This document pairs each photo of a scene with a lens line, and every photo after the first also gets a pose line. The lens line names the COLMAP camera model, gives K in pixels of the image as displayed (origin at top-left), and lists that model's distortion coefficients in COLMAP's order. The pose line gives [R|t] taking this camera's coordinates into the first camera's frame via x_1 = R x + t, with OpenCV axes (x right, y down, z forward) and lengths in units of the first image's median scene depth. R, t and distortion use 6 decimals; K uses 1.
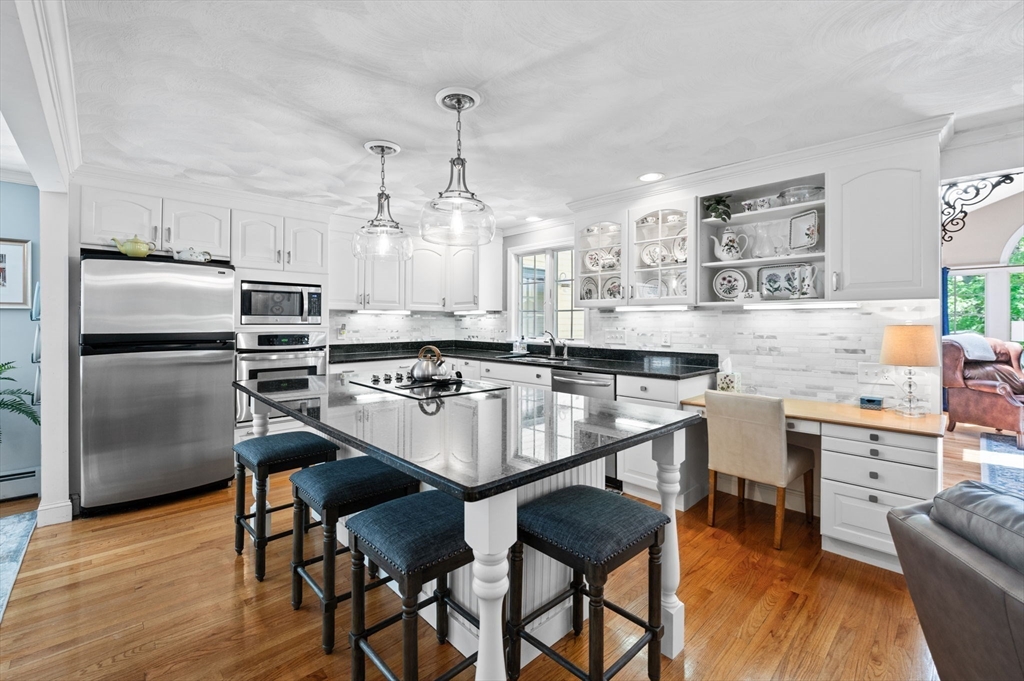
lens RADIAL K [[407.7, 0, 459.5], [0, 407.7, 324.7], [0, 0, 1]] dist [-0.000408, -0.000085]
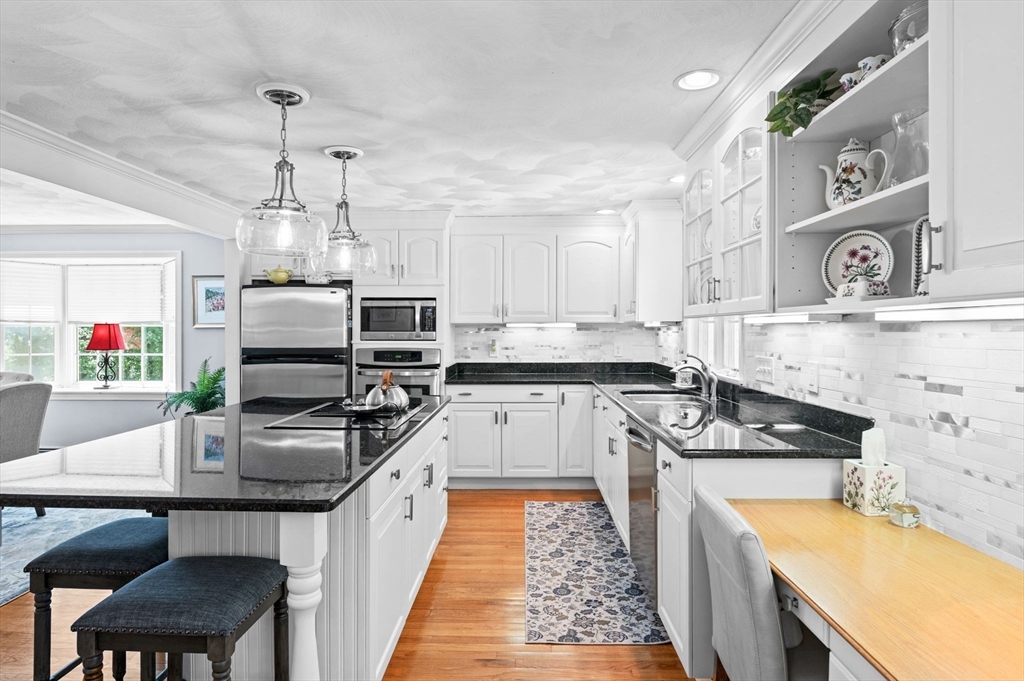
lens RADIAL K [[514.8, 0, 536.2], [0, 514.8, 326.4], [0, 0, 1]] dist [-0.001569, -0.000378]
pose [[0.763441, -0.006198, -0.645848, 0.642232], [-0.003229, 0.999905, -0.013413, -0.019619], [0.645870, 0.012326, 0.763348, 0.288479]]
